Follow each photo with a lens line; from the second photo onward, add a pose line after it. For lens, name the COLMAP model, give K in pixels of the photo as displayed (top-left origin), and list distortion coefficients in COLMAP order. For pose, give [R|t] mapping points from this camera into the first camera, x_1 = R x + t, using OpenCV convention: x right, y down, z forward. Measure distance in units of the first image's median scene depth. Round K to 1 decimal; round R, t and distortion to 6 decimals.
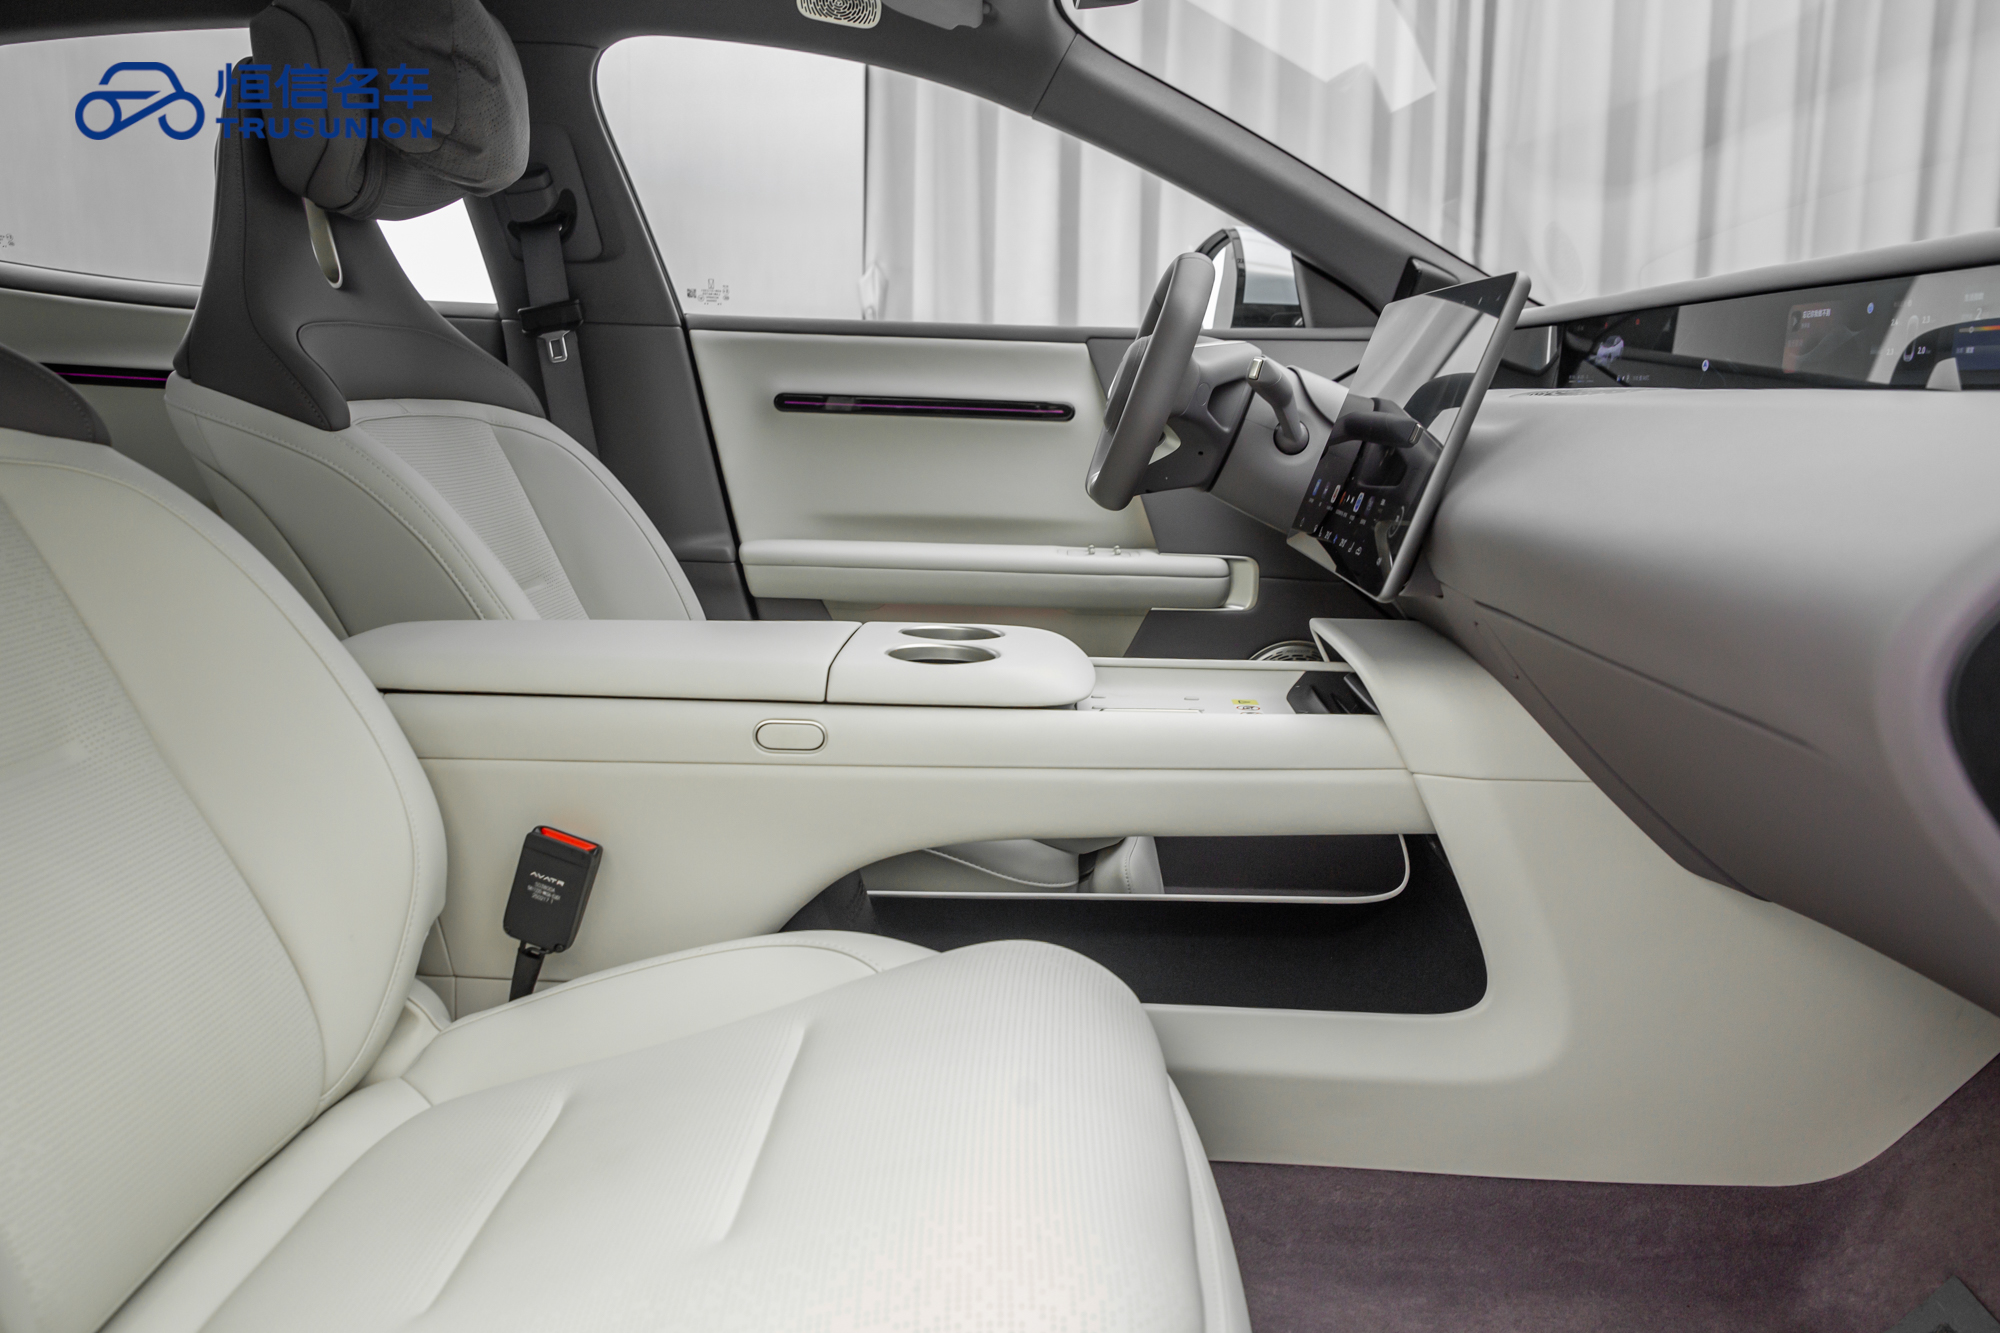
lens RADIAL K [[1395.0, 0, 999.5], [0, 1395.0, 666.9], [0, 0, 1]] dist [-0.005153, -0.001472]
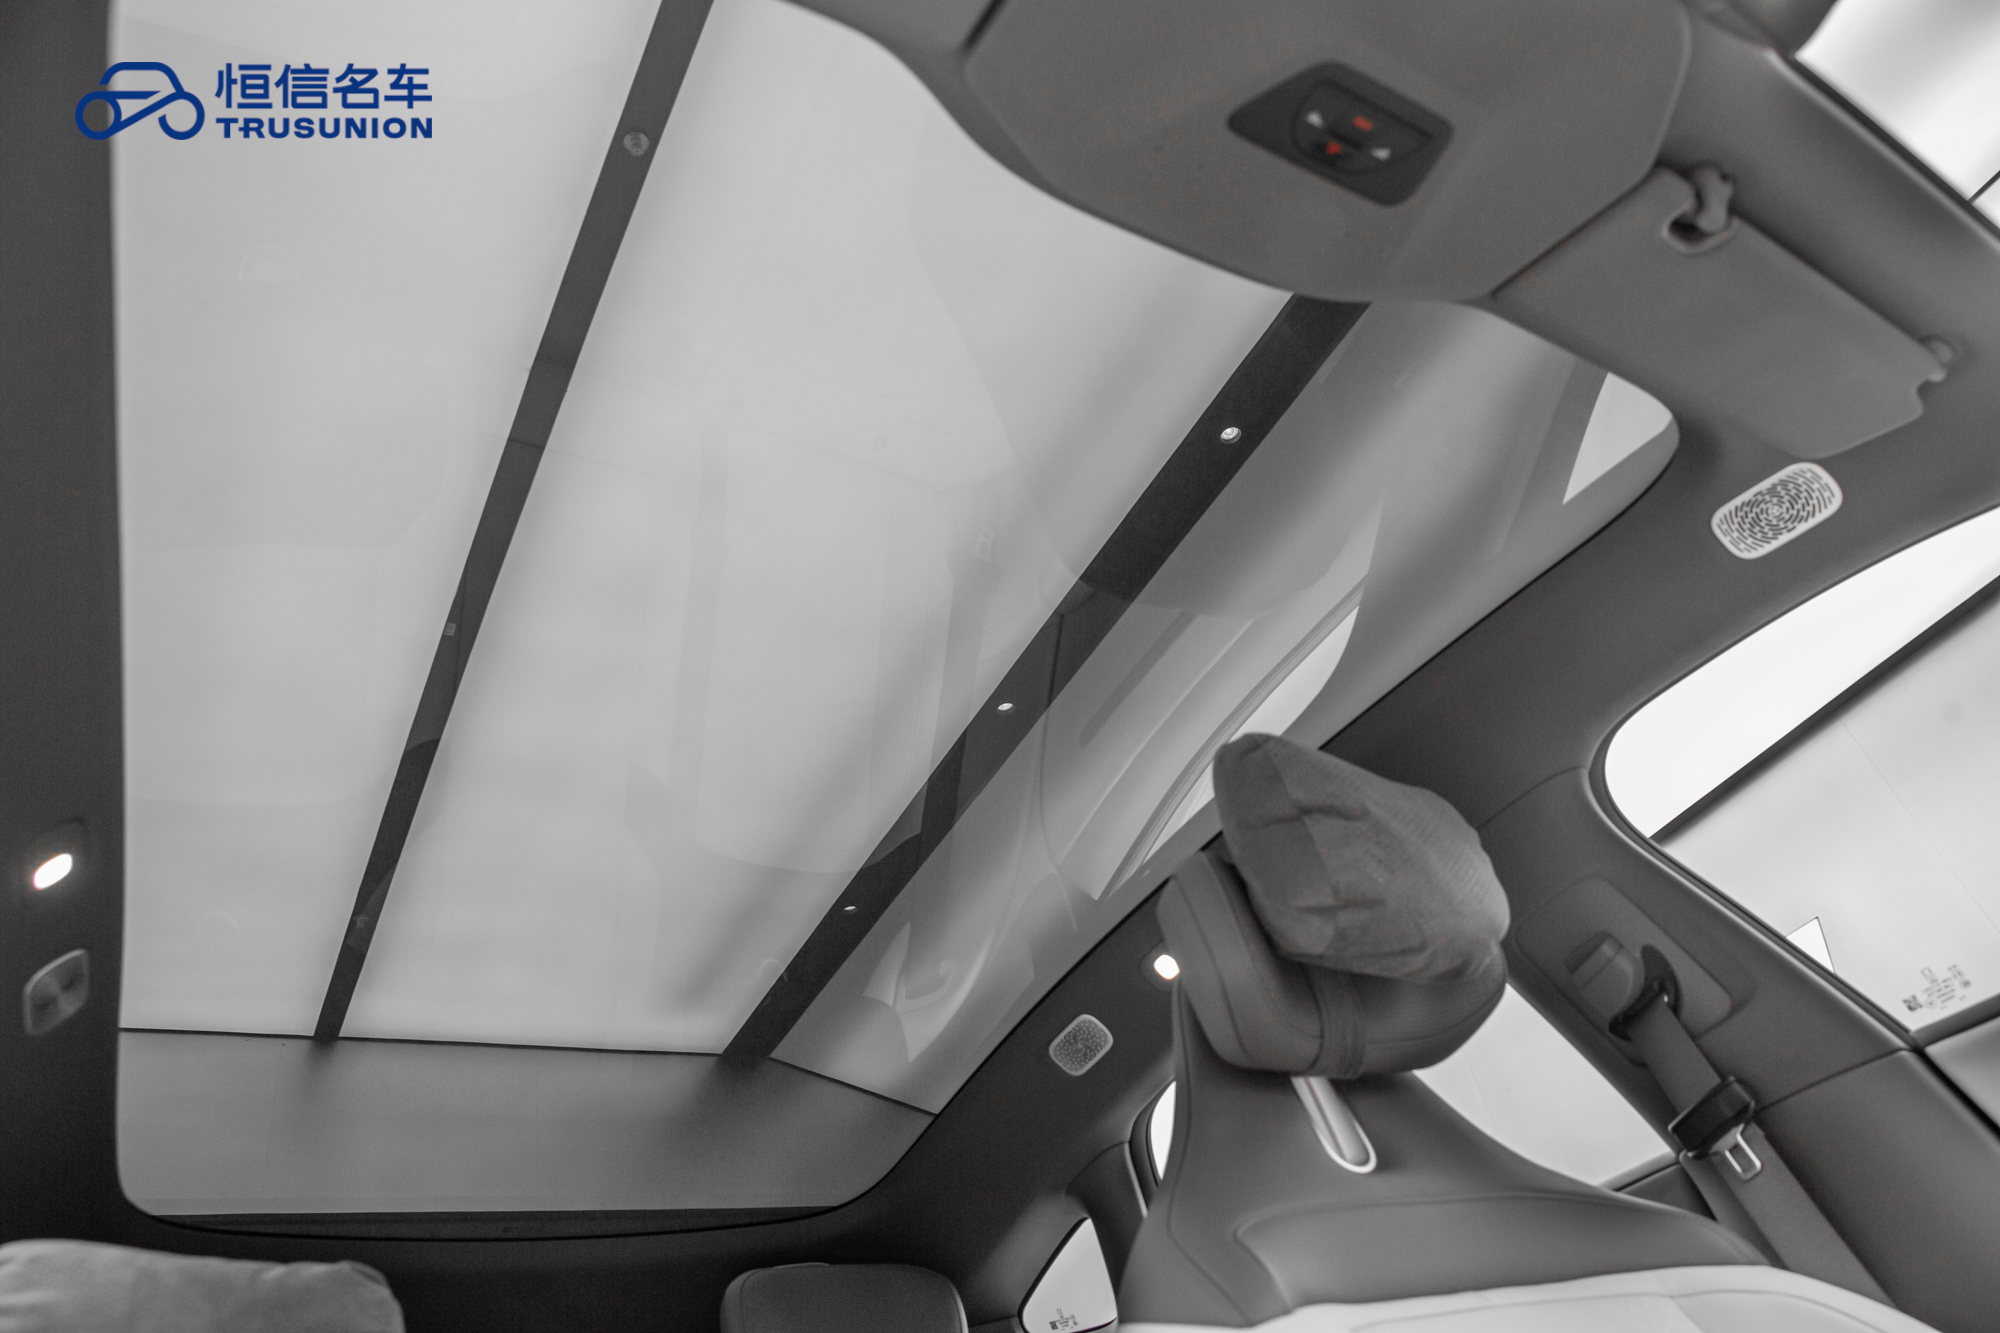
lens RADIAL K [[1395.0, 0, 1001.9], [0, 1395.0, 662.6], [0, 0, 1]] dist [-0.005153, -0.001472]
pose [[0.529693, -0.631705, -0.566017, 0.027710], [0.091539, 0.706001, -0.702270, 0.044224], [0.843236, 0.320175, 0.431789, 0.328245]]
